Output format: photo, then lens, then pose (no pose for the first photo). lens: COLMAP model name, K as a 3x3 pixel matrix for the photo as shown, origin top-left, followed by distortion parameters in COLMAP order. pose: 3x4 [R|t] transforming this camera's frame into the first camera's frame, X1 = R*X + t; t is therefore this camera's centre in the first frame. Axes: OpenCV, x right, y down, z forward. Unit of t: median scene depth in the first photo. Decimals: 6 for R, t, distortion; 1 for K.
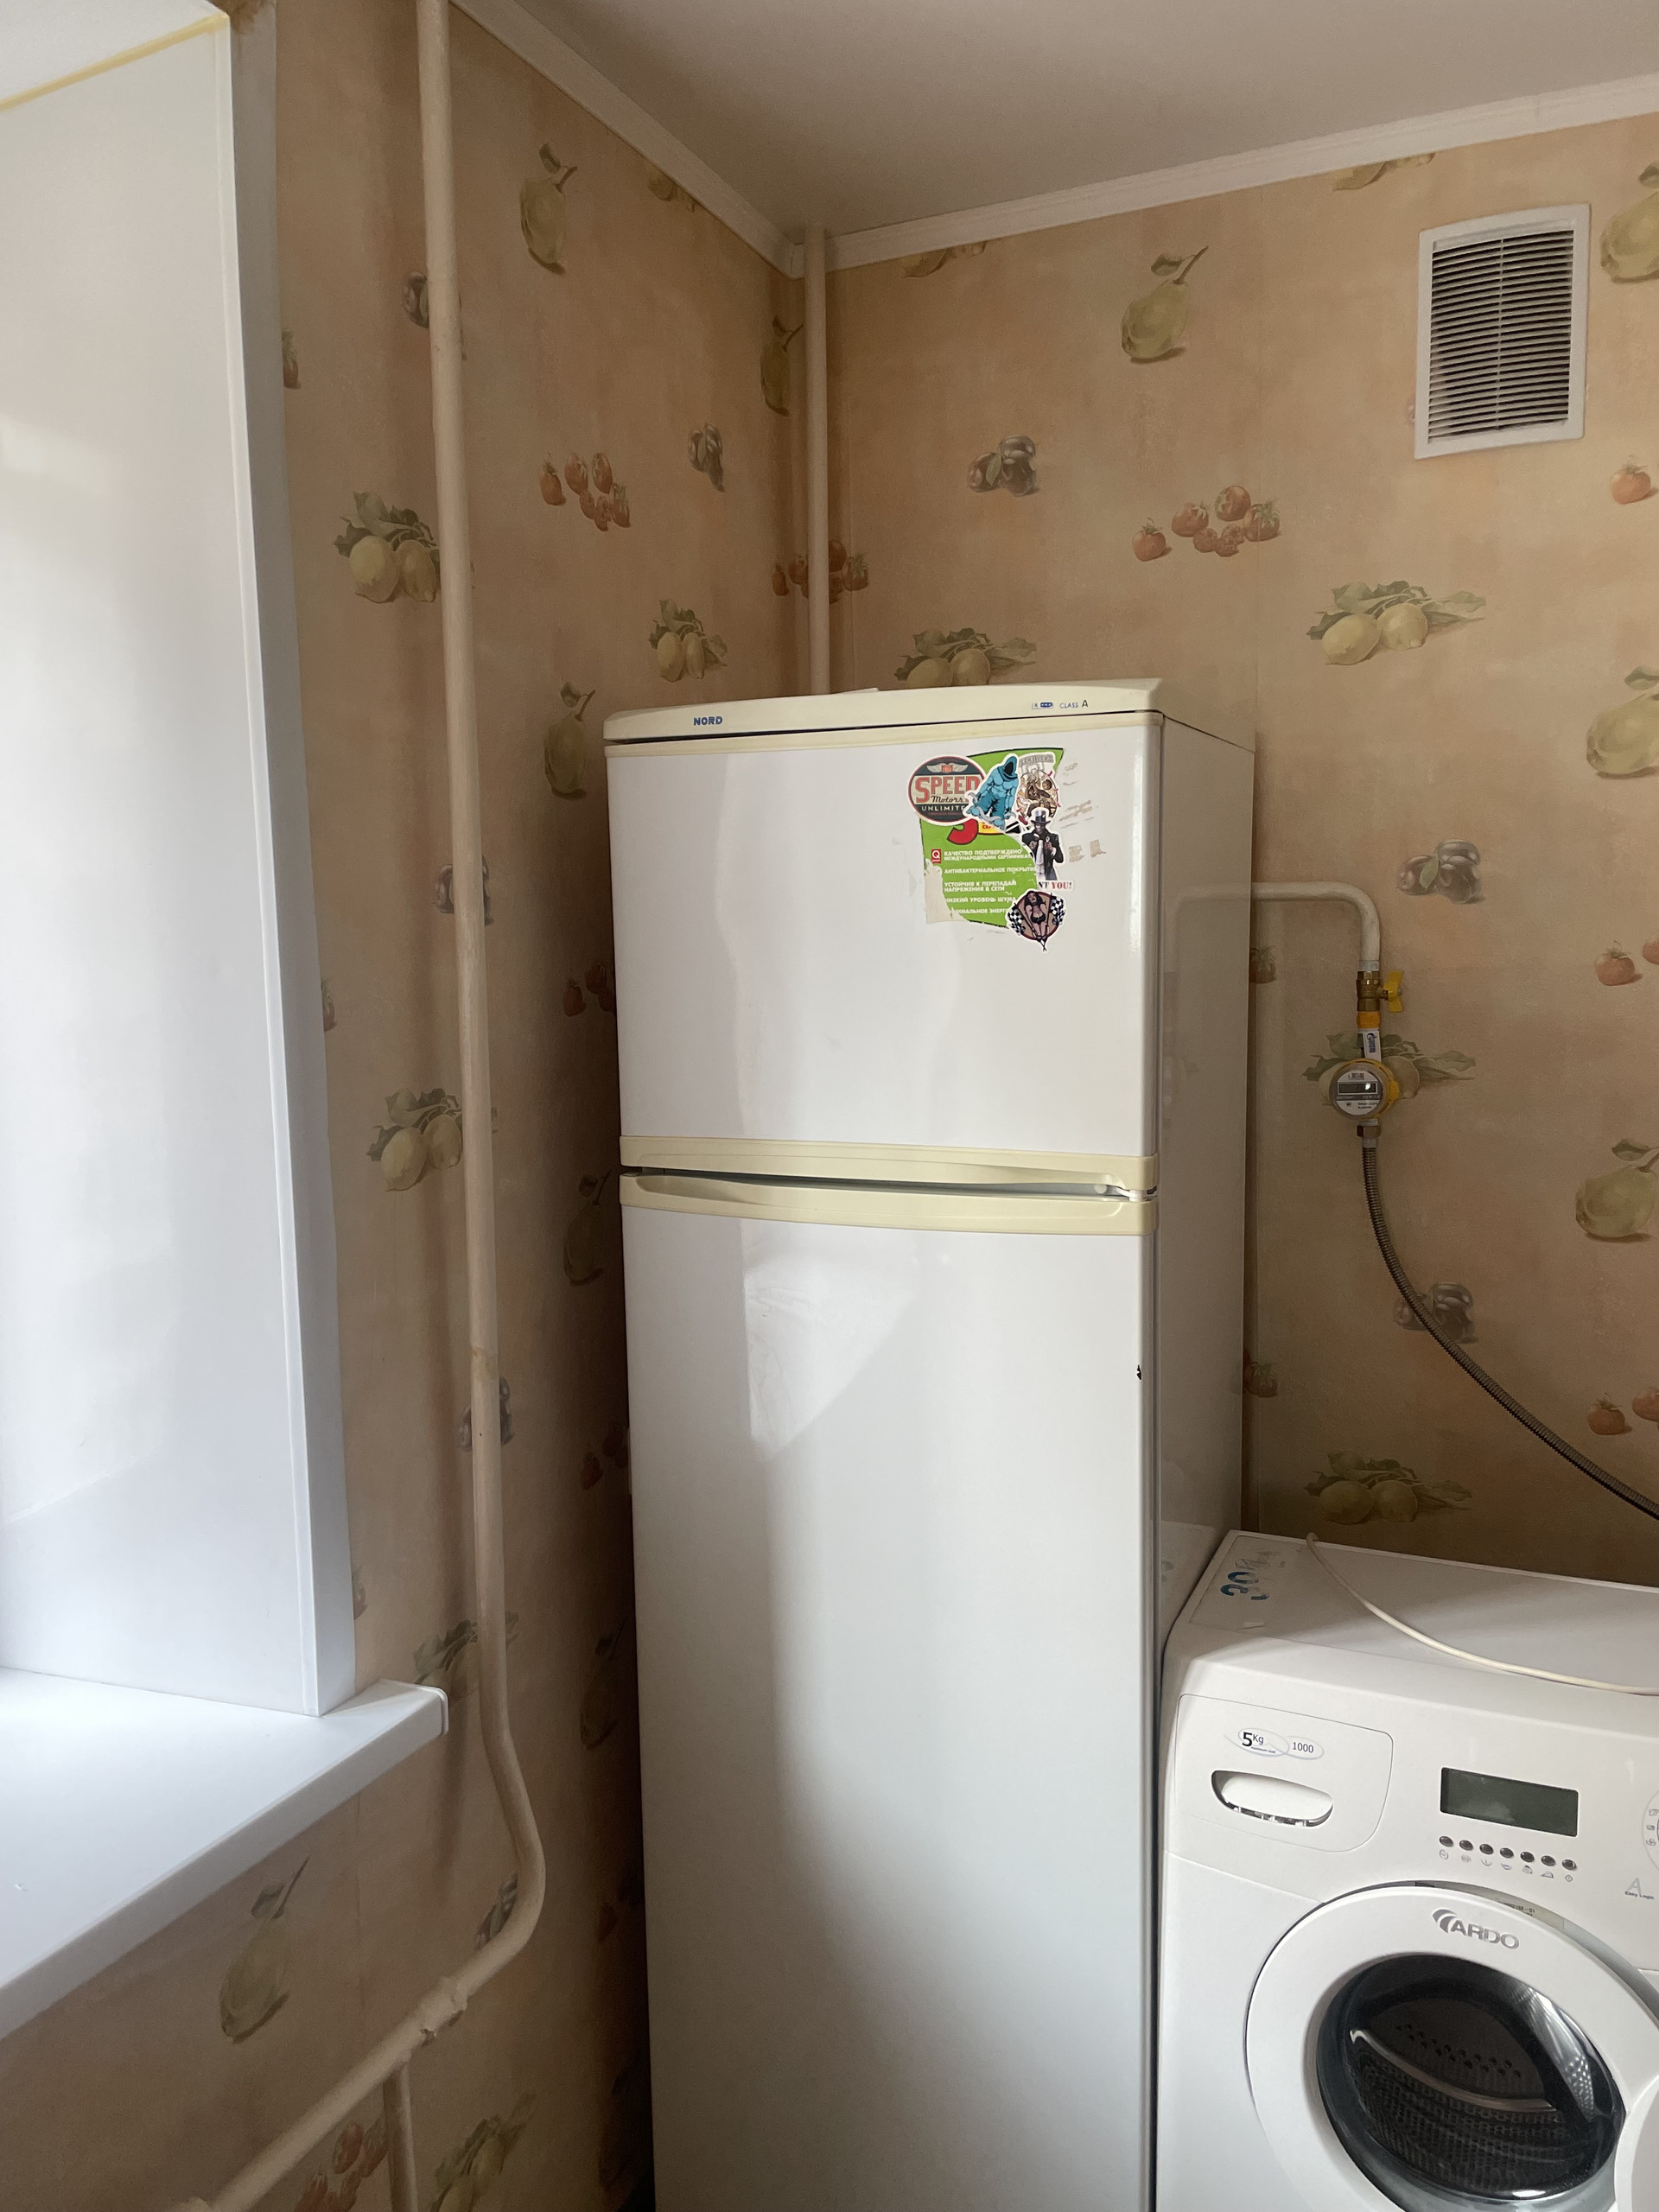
lens RADIAL K [[1704.9, 0, 832.8], [0, 1704.9, 1142.5], [0, 0, 1]] dist [0.064570, -0.076071]
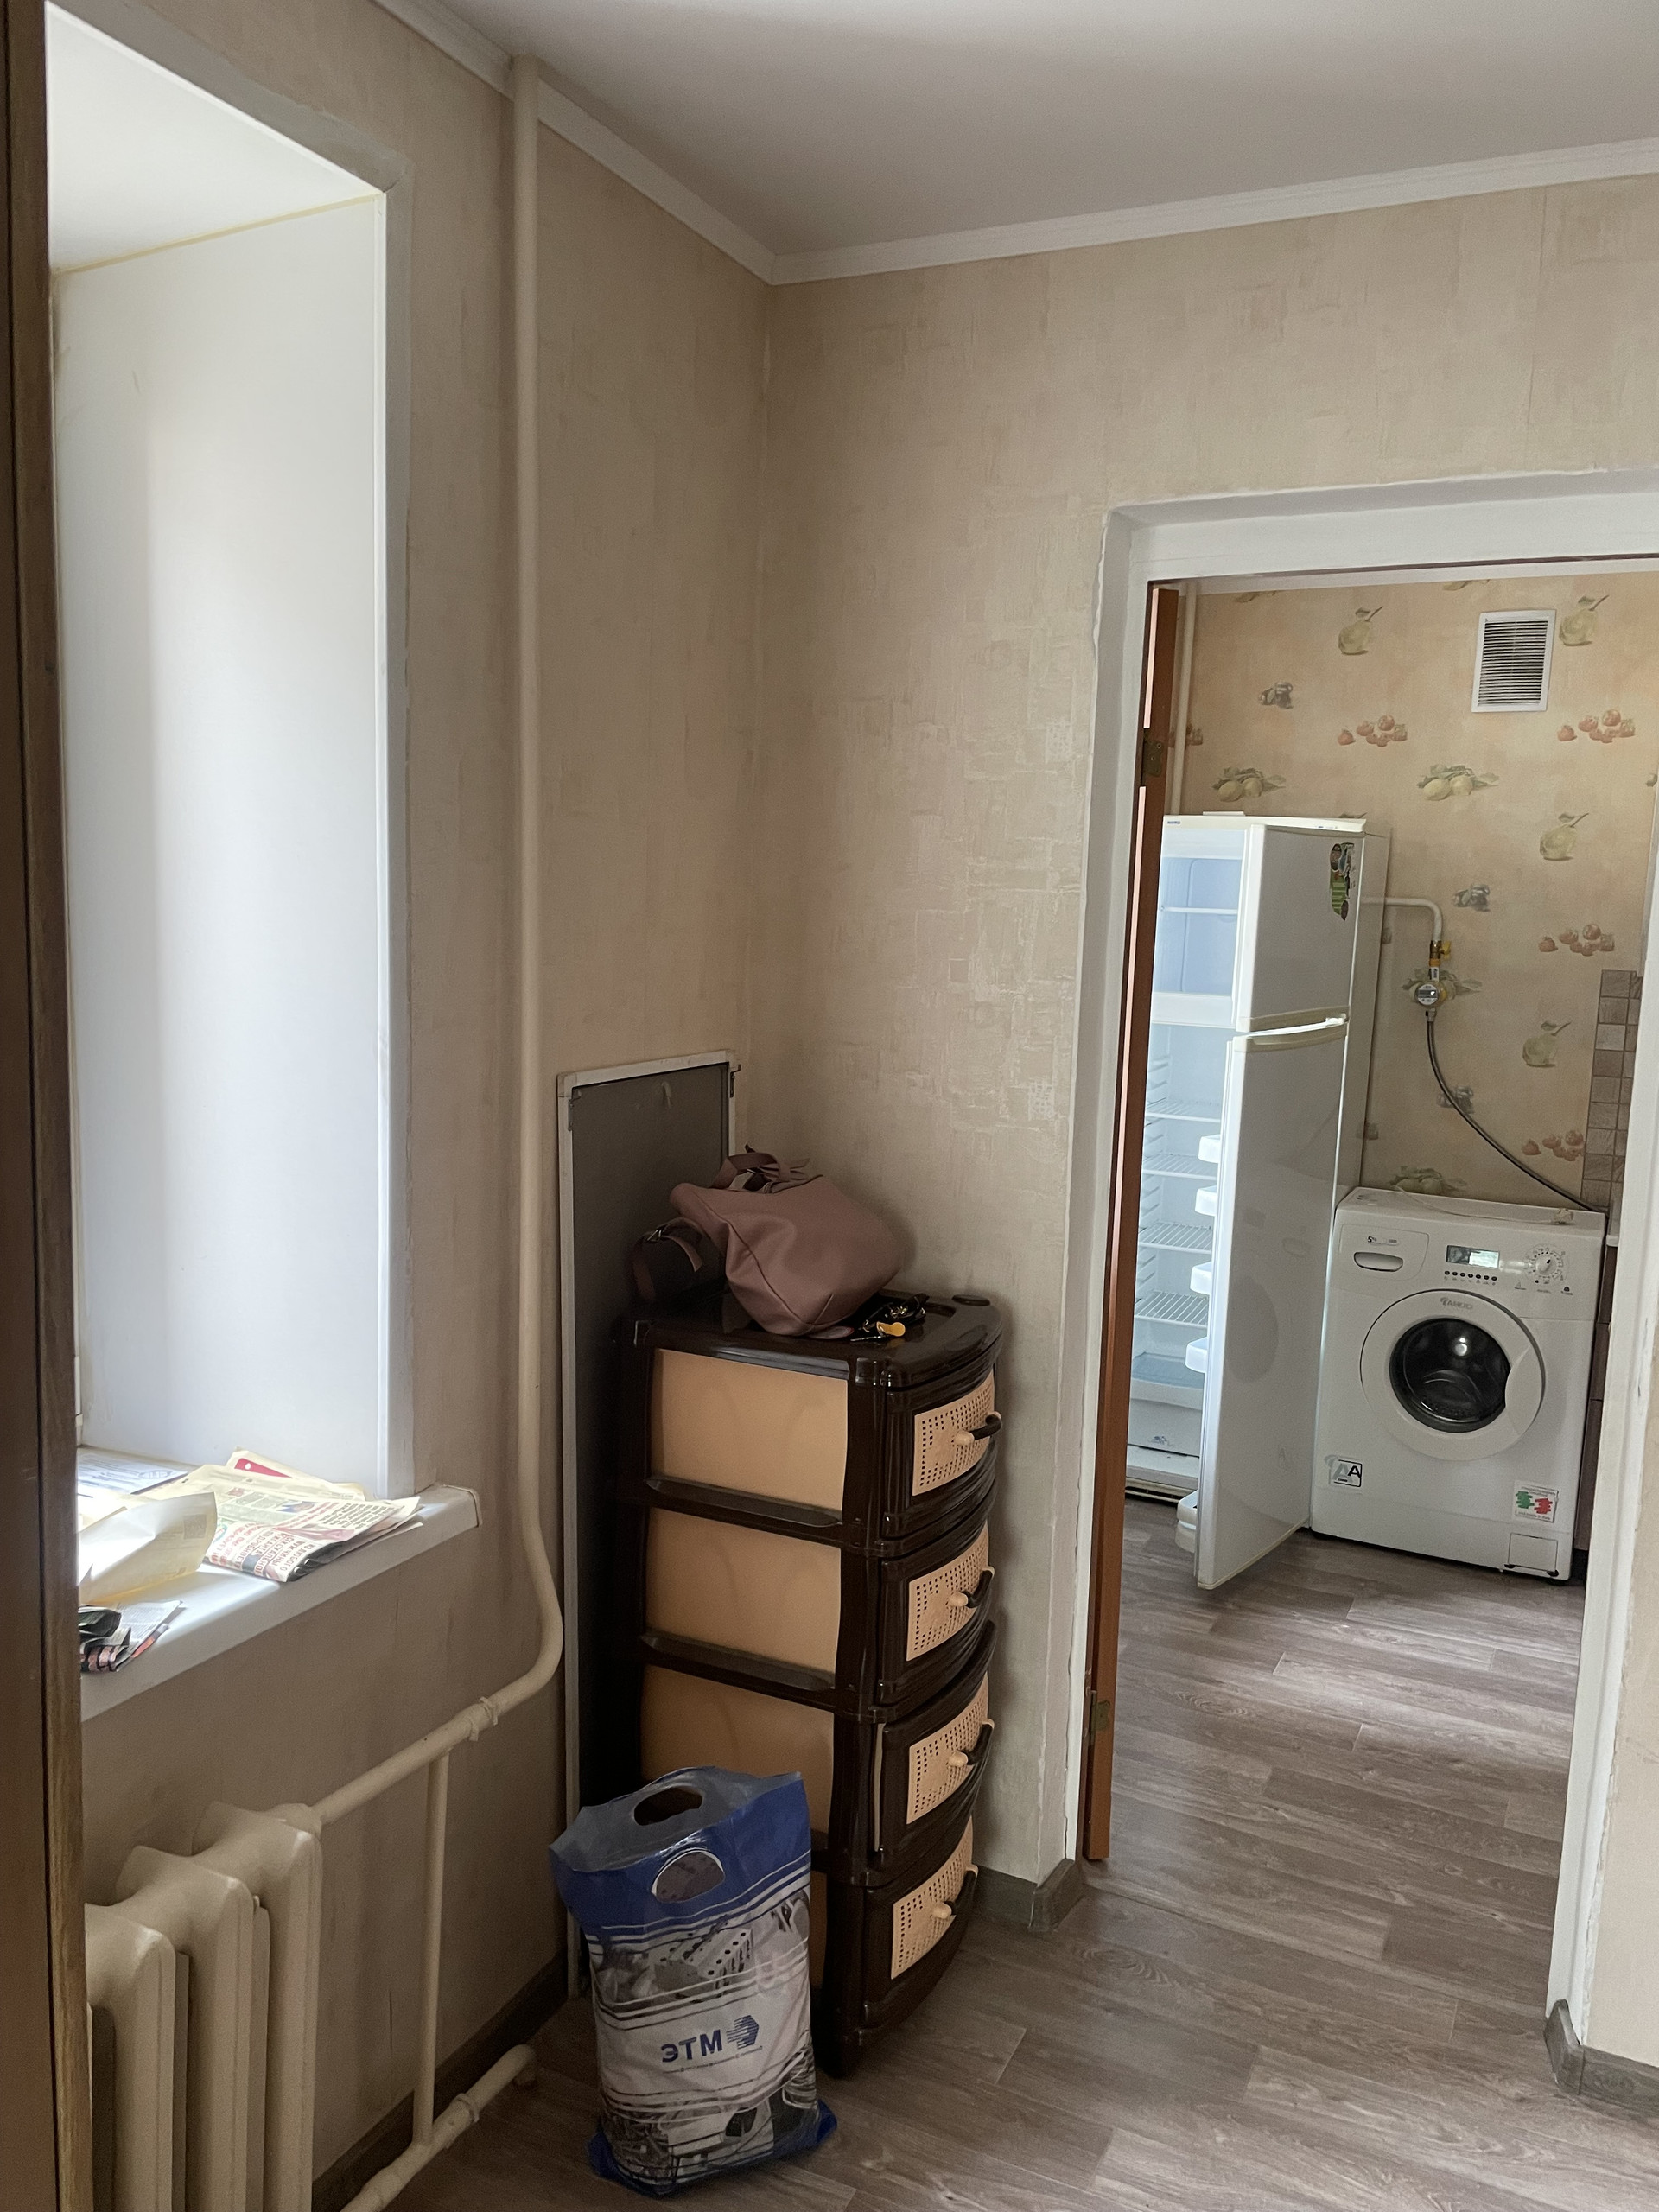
lens RADIAL K [[1704.9, 0, 817.5], [0, 1704.9, 1128.6], [0, 0, 1]] dist [0.064570, -0.076071]
pose [[0.997942, 0.060121, -0.022303, -0.410710], [-0.059964, 0.998171, 0.007612, 0.169787], [0.022720, -0.006259, 0.999722, -1.208485]]
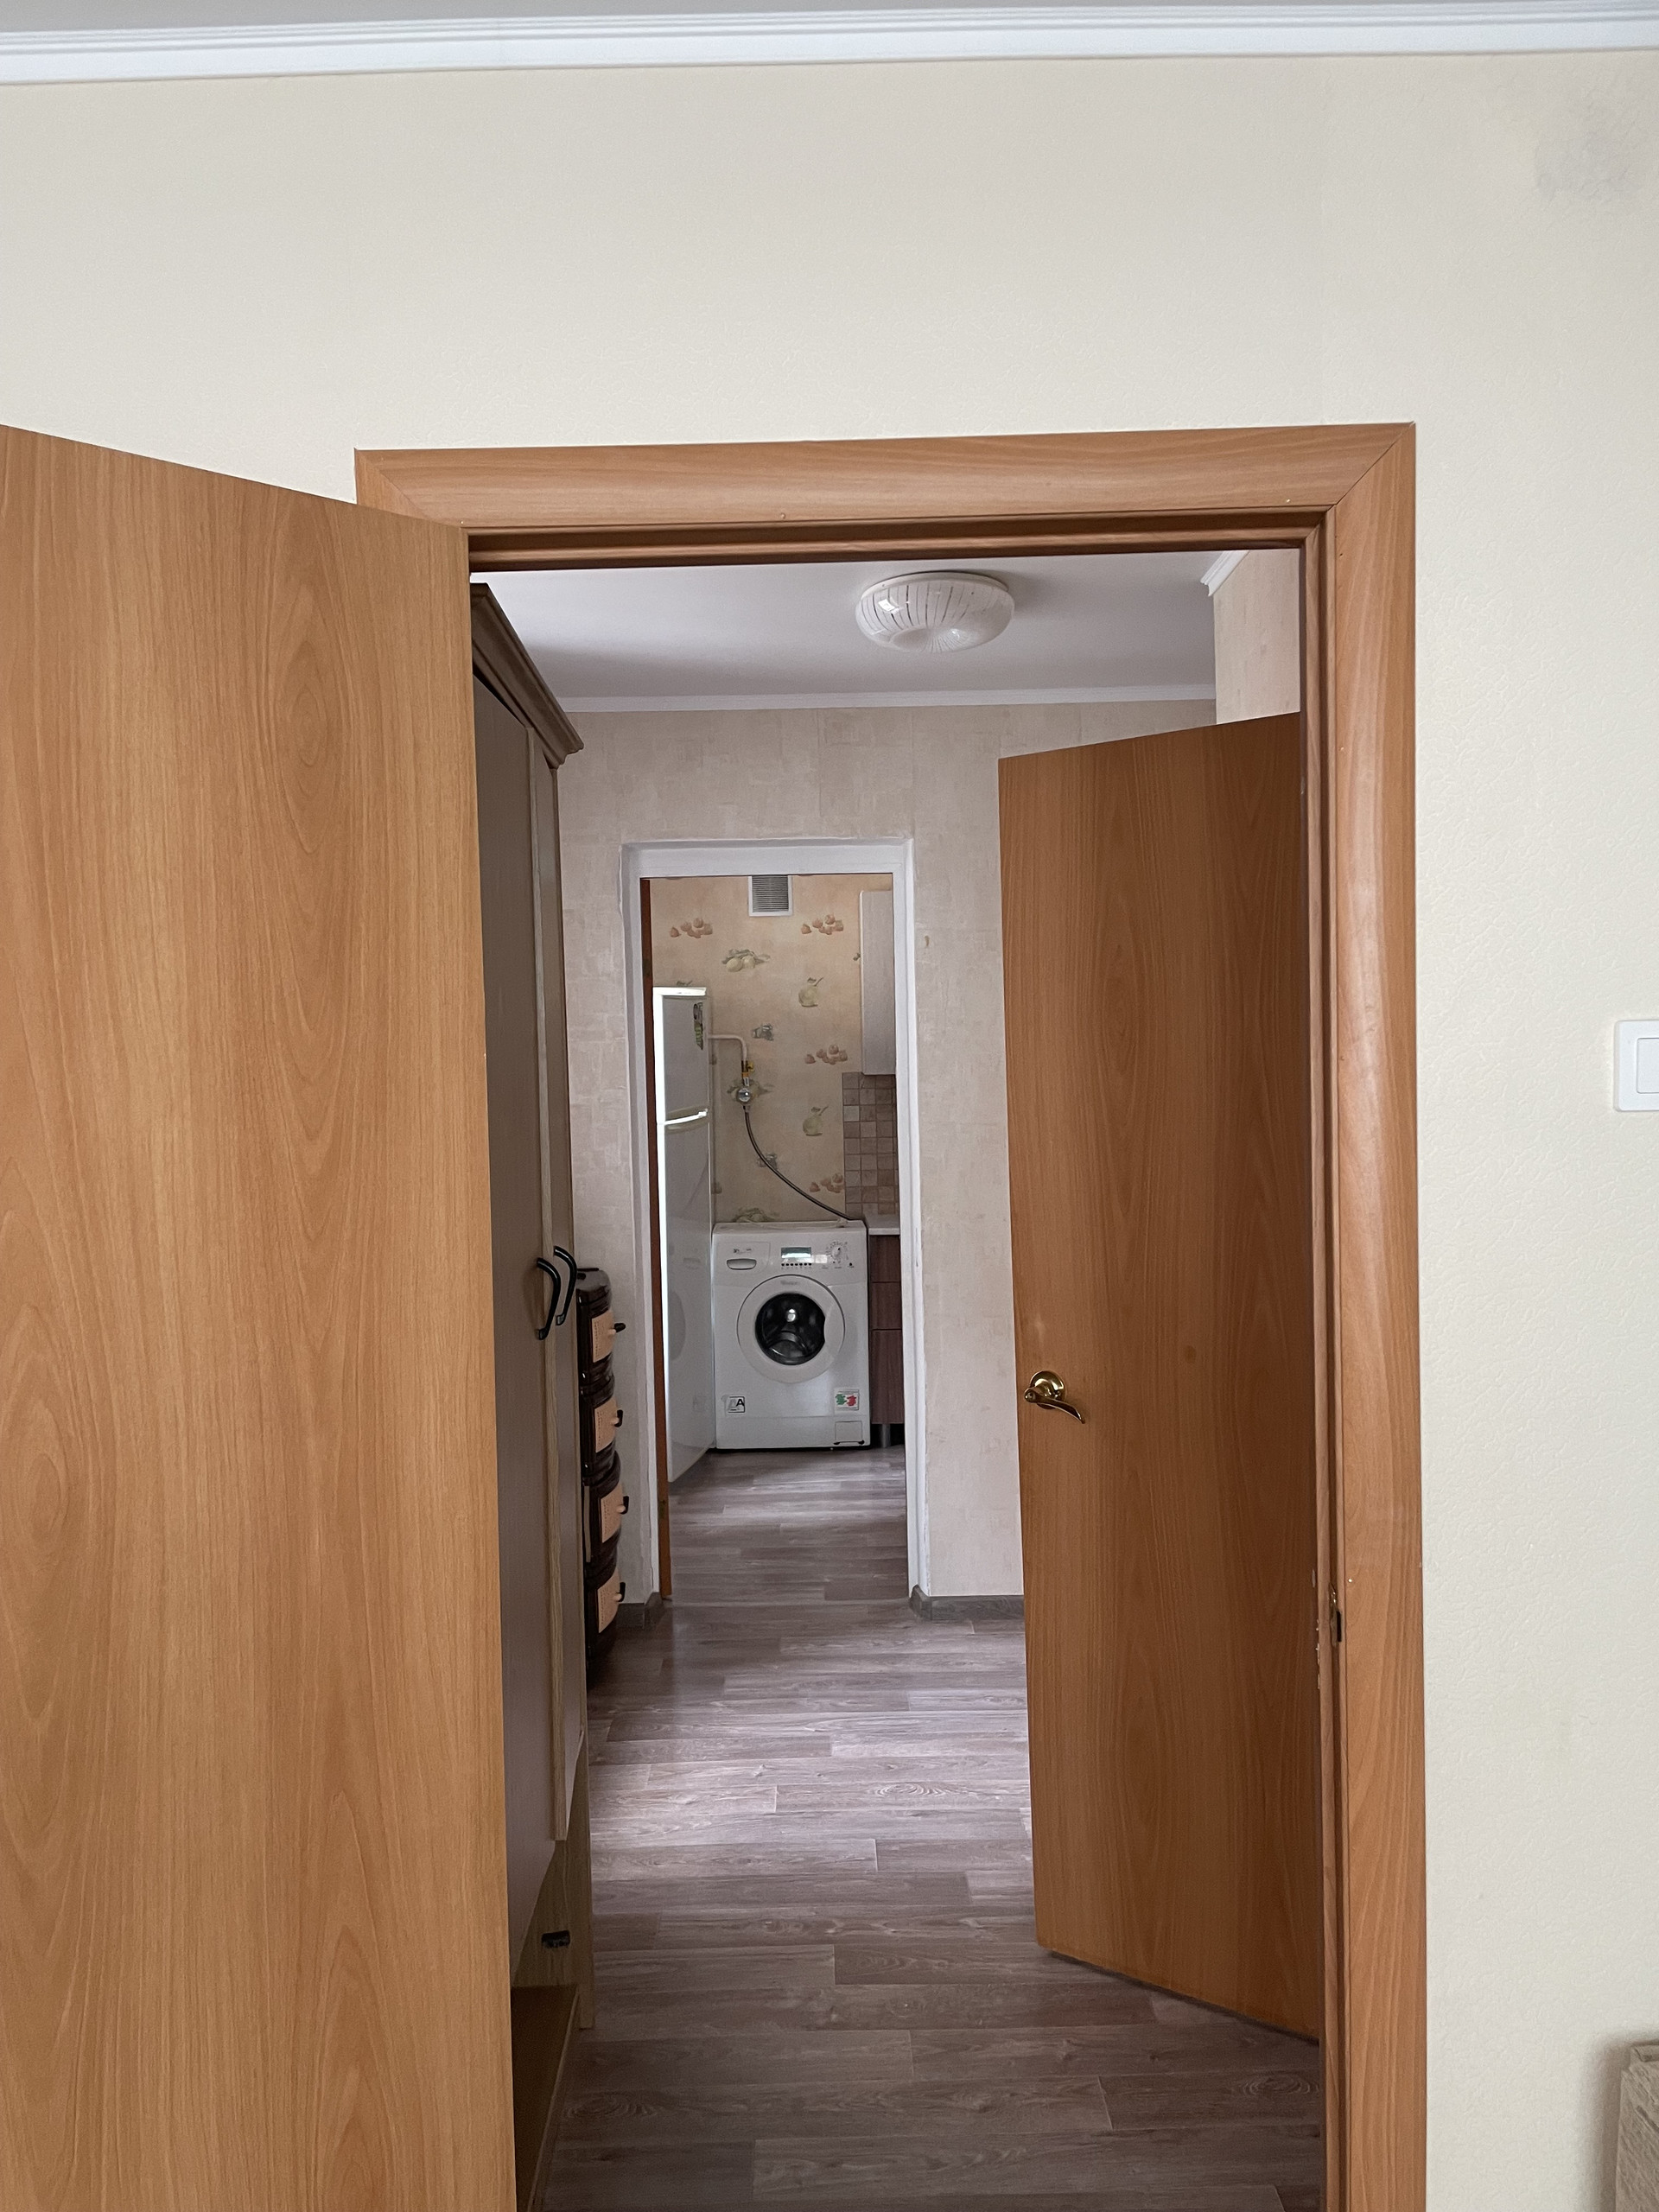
lens RADIAL K [[1704.9, 0, 825.4], [0, 1704.9, 1104.6], [0, 0, 1]] dist [0.064570, -0.076071]
pose [[0.908958, -0.013255, 0.416676, -0.948180], [0.055097, 0.994546, -0.088555, 0.294537], [-0.413230, 0.103451, 0.904731, -2.109226]]
